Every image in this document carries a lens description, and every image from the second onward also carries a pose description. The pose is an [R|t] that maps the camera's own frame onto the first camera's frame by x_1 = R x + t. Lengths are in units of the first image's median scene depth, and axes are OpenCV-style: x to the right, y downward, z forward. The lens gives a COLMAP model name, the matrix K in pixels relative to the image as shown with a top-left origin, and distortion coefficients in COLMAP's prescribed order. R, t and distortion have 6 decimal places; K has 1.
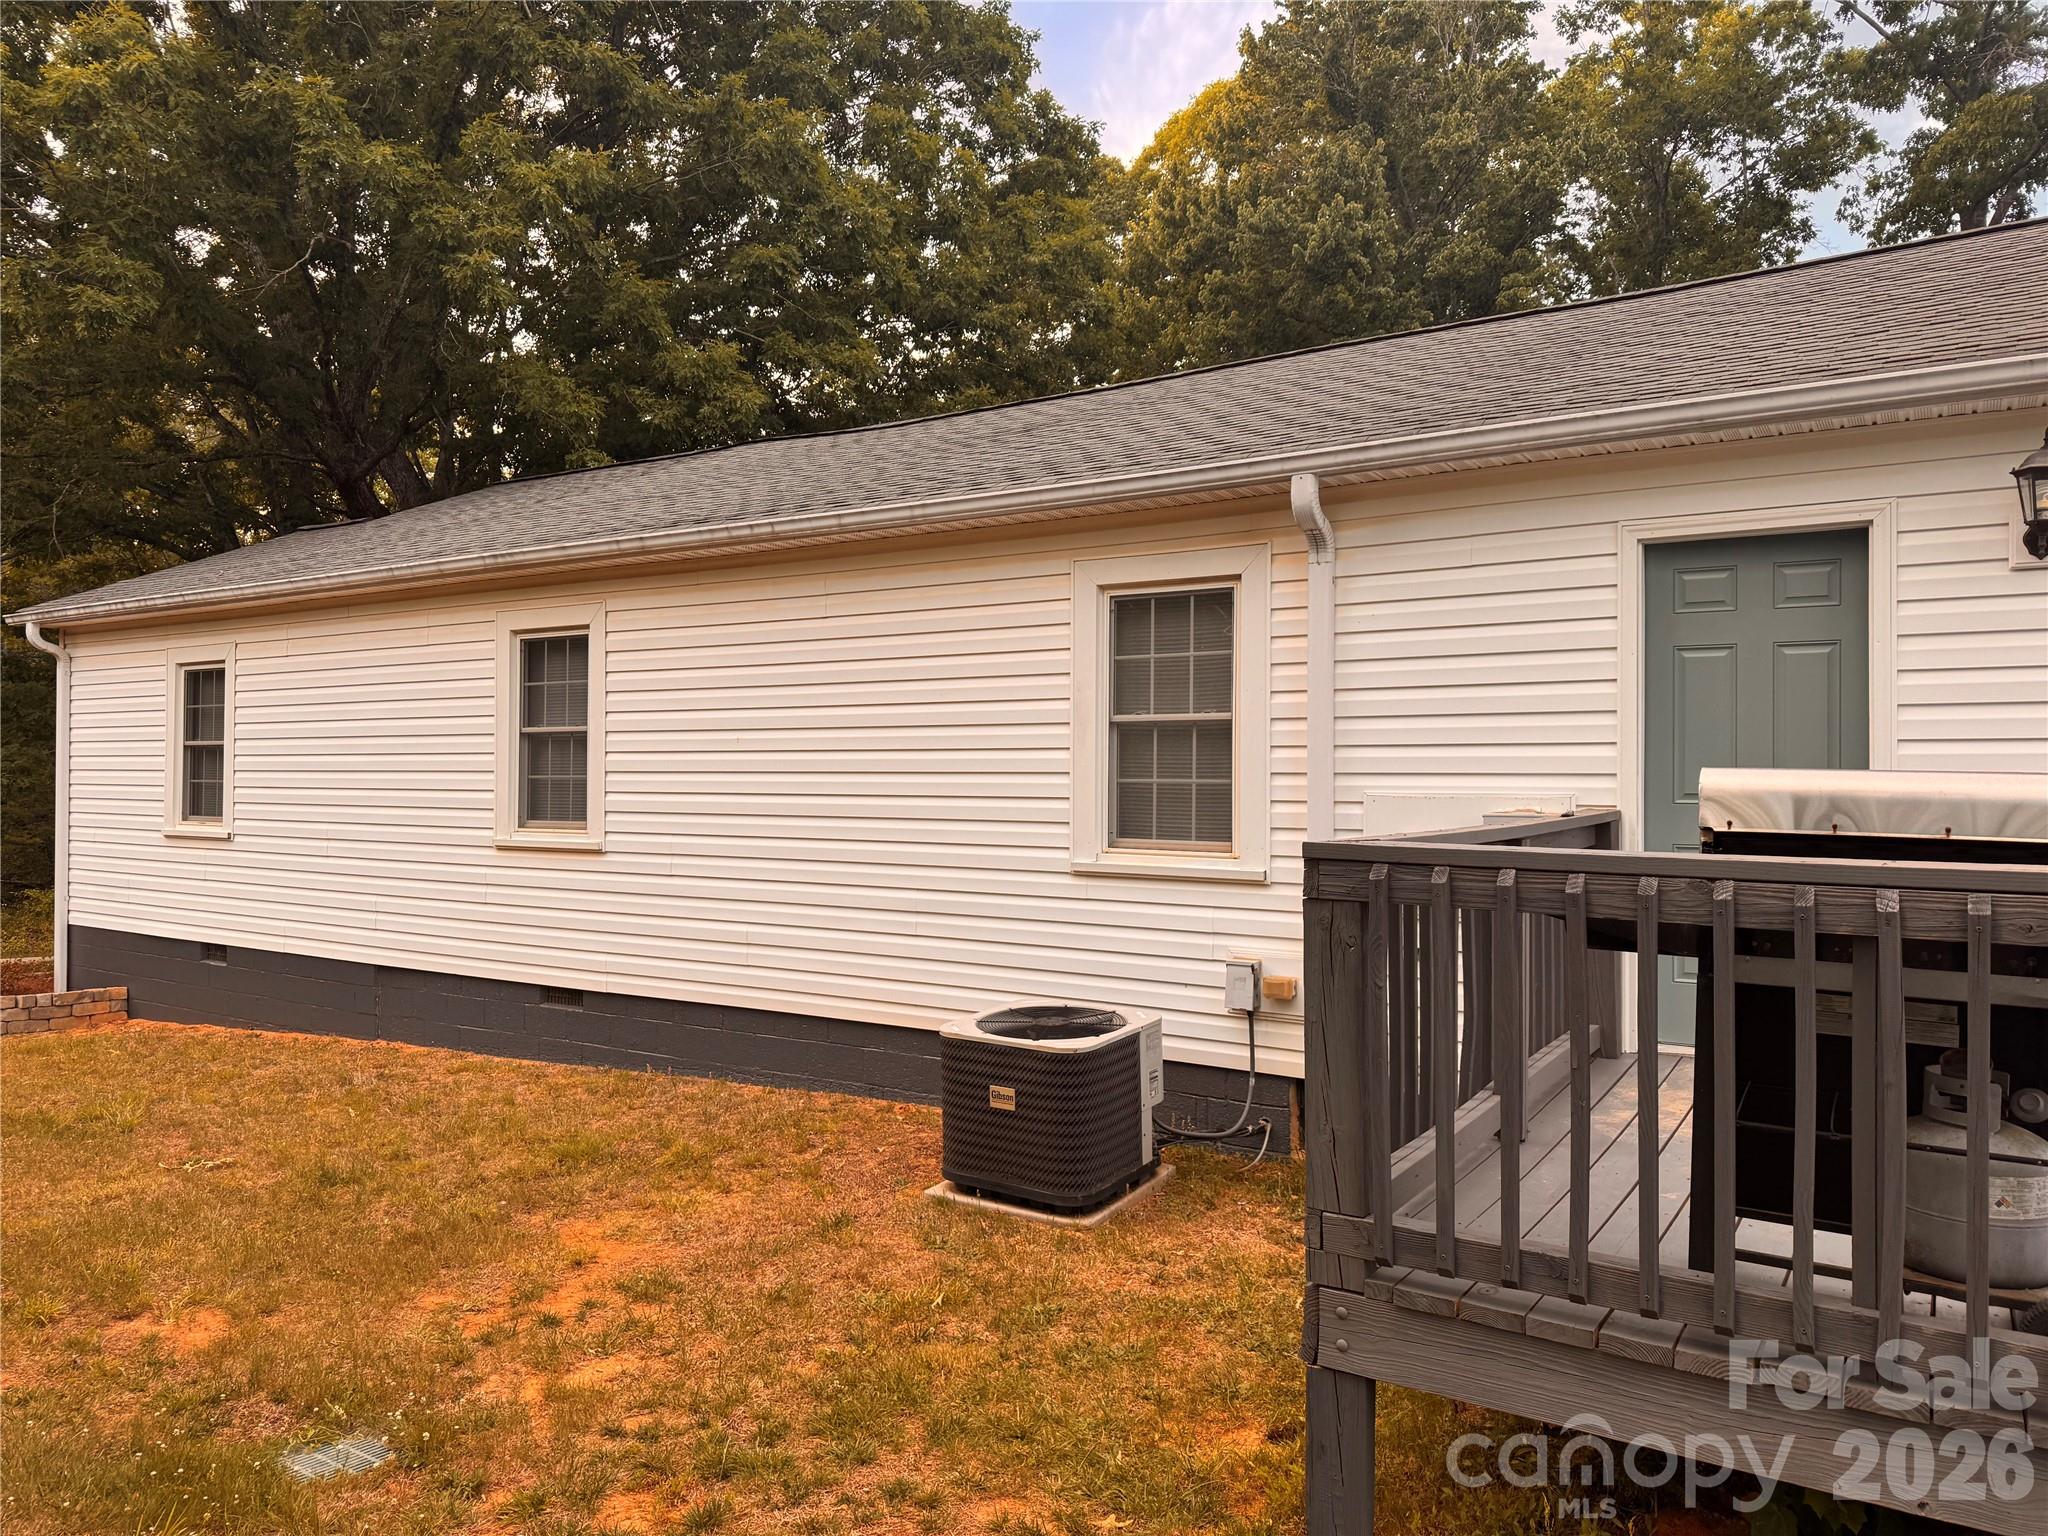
lens RADIAL K [[1446.9, 0, 1024.0], [0, 1446.9, 768.0], [0, 0, 1]] dist [0.051013, -0.009531]
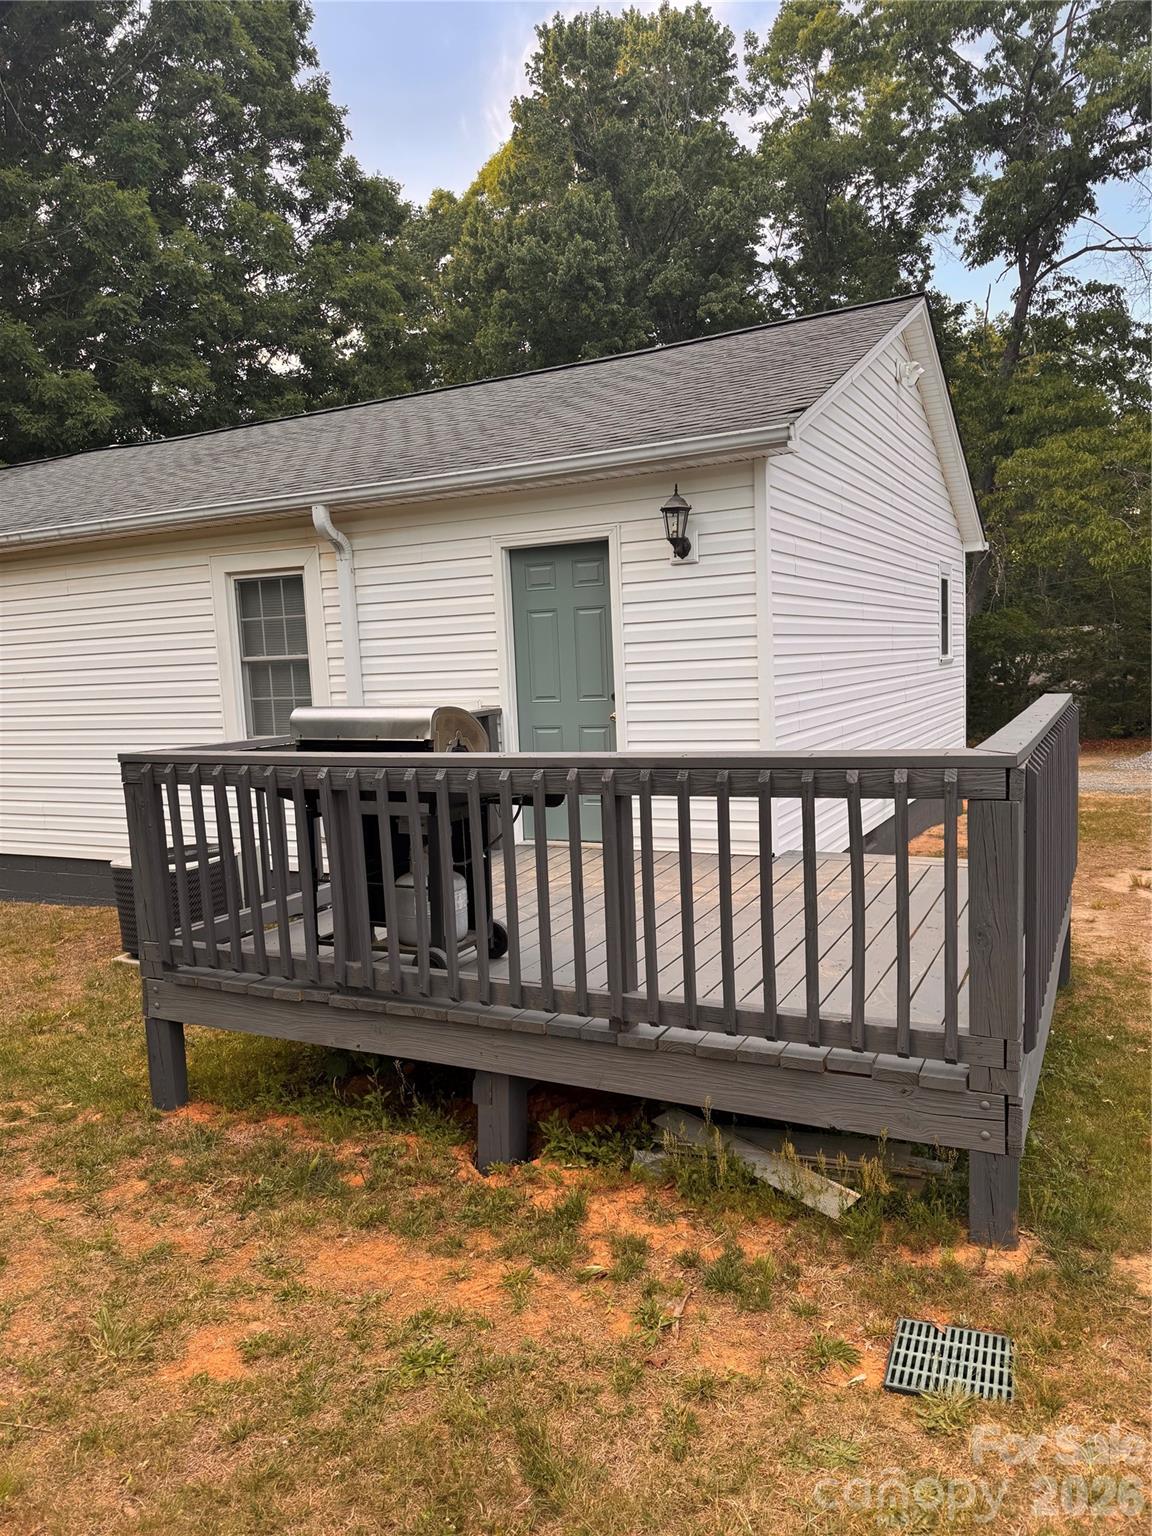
lens RADIAL K [[1107.9, 0, 534.1], [0, 1107.9, 760.5], [0, 0, 1]] dist [0.039462, 0.005379]
pose [[0.996719, -0.046096, 0.066536, 0.113170], [0.039866, 0.994952, 0.092095, -0.008859], [-0.070445, -0.089141, 0.993525, -0.087529]]
